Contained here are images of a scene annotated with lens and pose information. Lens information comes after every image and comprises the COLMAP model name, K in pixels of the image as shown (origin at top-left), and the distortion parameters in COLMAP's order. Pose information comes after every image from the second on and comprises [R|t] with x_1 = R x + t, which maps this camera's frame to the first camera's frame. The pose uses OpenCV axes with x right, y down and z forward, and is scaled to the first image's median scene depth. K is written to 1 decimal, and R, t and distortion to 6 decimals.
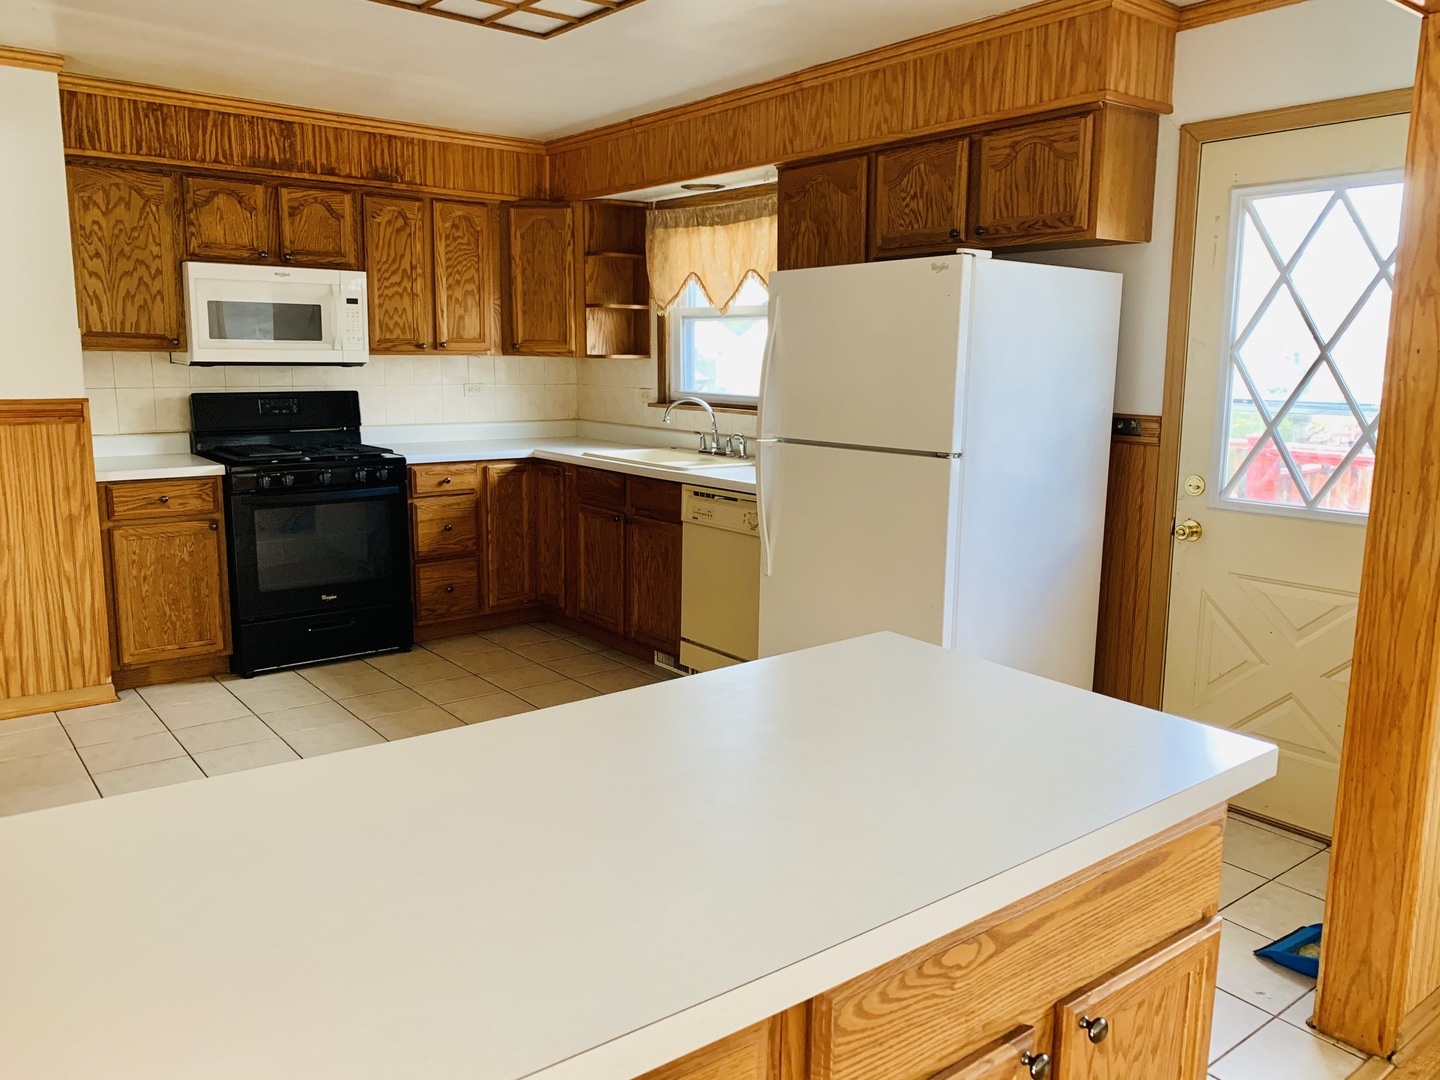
lens RADIAL K [[1108.6, 0, 722.1], [0, 1108.6, 536.3], [0, 0, 1]] dist [0.014136, -0.005874]
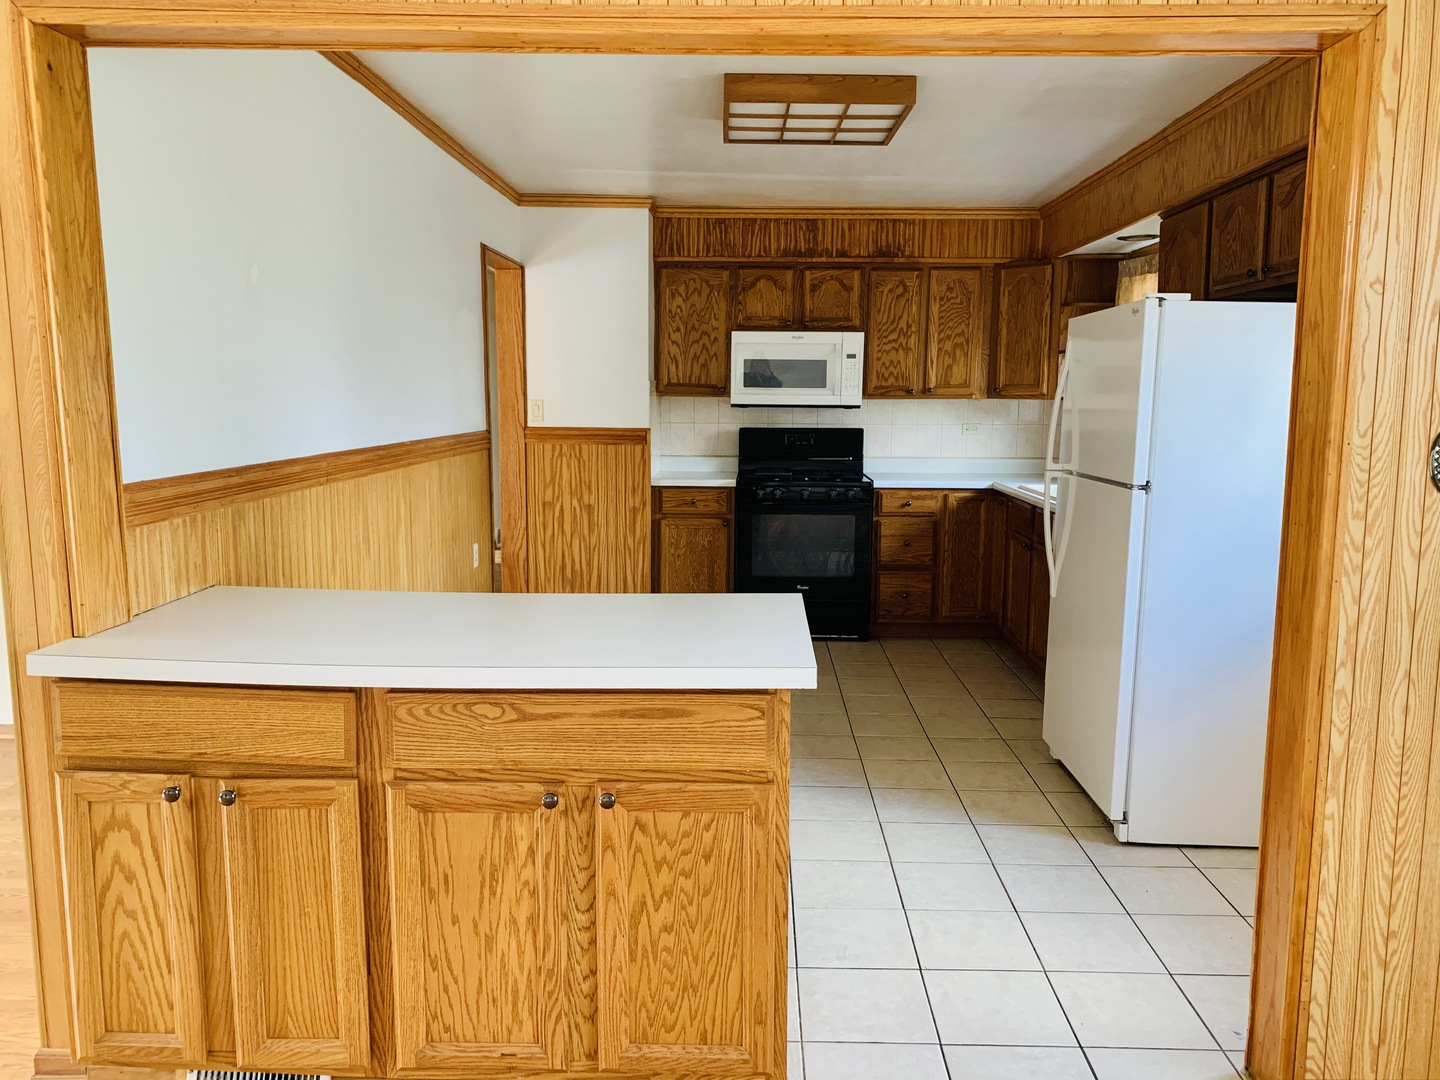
lens RADIAL K [[1092.9, 0, 720.0], [0, 1092.9, 540.0], [0, 0, 1]] dist [0.136862, -0.249575]
pose [[0.773093, 0.080902, -0.629112, 0.349917], [-0.105695, 0.994397, -0.002008, 0.012718], [0.625425, 0.068047, 0.777312, -0.041823]]
